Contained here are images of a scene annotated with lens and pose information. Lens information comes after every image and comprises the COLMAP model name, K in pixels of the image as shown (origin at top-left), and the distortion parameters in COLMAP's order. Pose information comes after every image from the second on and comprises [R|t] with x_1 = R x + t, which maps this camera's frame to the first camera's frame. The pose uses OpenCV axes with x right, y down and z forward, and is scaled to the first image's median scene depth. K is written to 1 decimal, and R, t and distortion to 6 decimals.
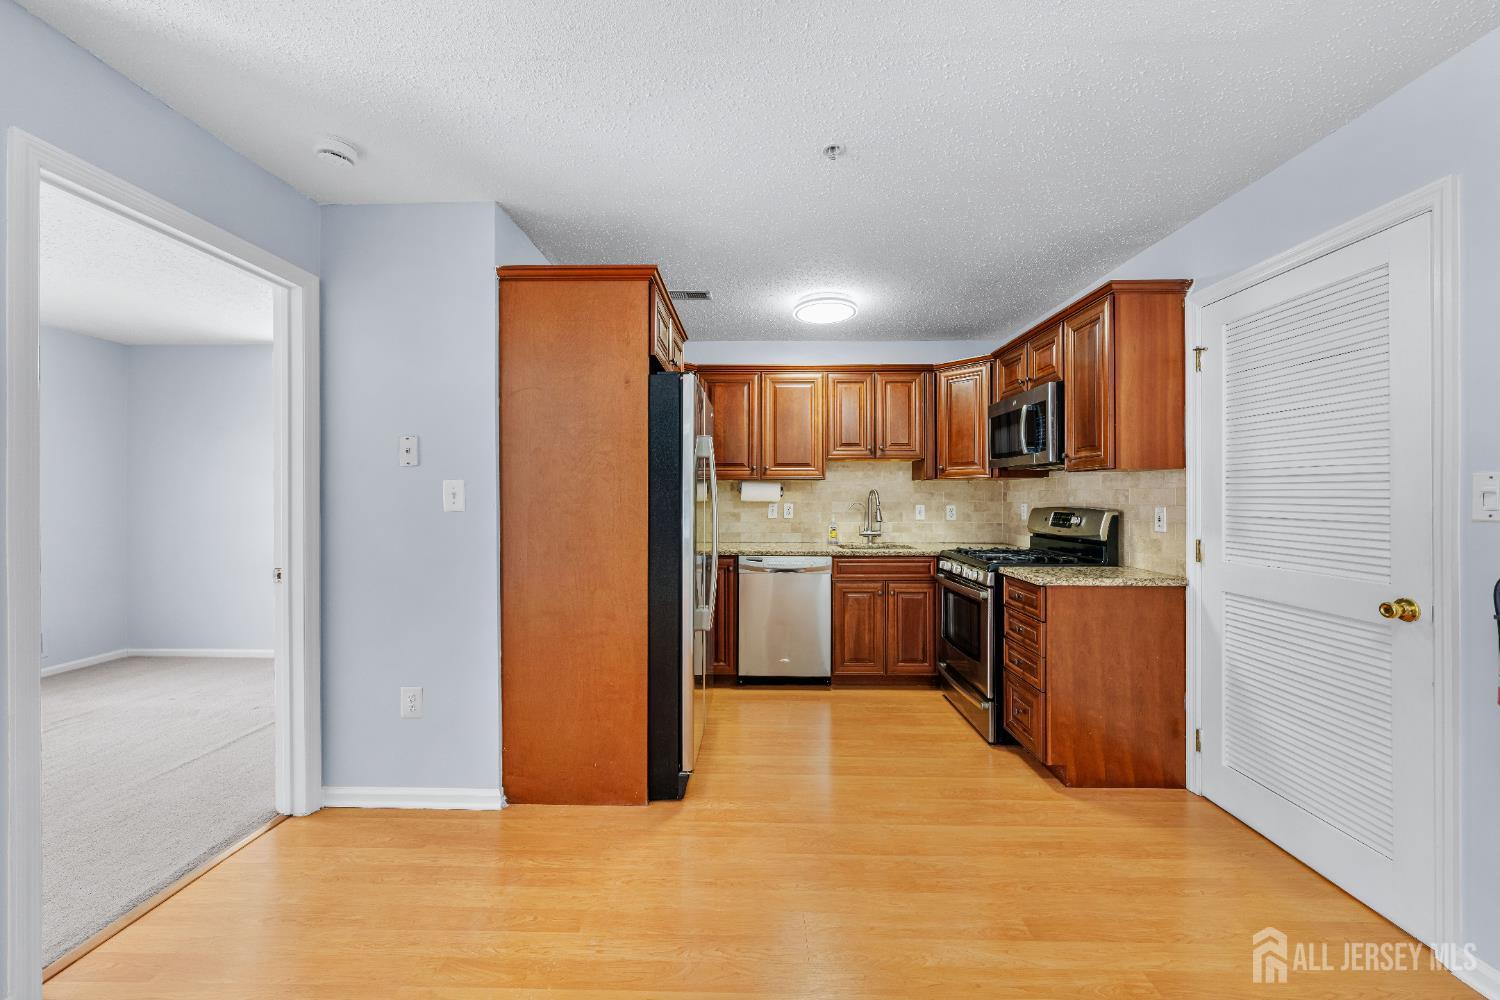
lens RADIAL K [[601.9, 0, 748.5], [0, 601.9, 490.5], [0, 0, 1]] dist [0.000246, 0.000030]
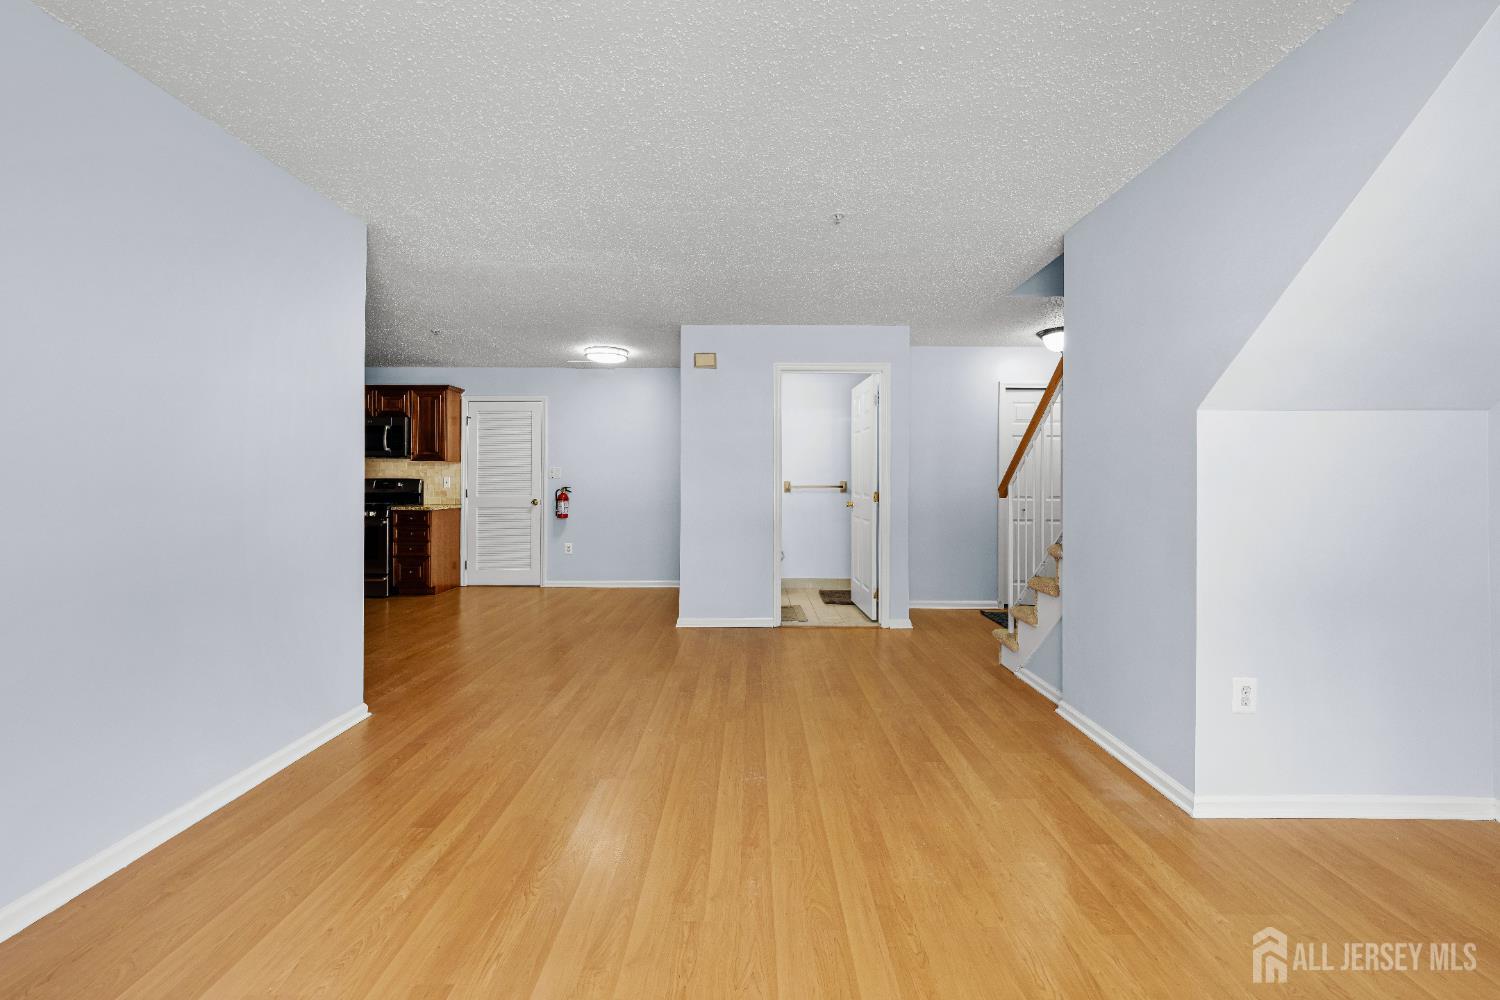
lens RADIAL K [[601.9, 0, 748.5], [0, 601.9, 490.5], [0, 0, 1]] dist [0.000246, 0.000030]
pose [[-0.009936, -0.022107, 0.999706, -1.845387], [-0.002274, 0.999753, 0.022086, 0.026861], [-0.999948, -0.002054, -0.009984, -0.200556]]
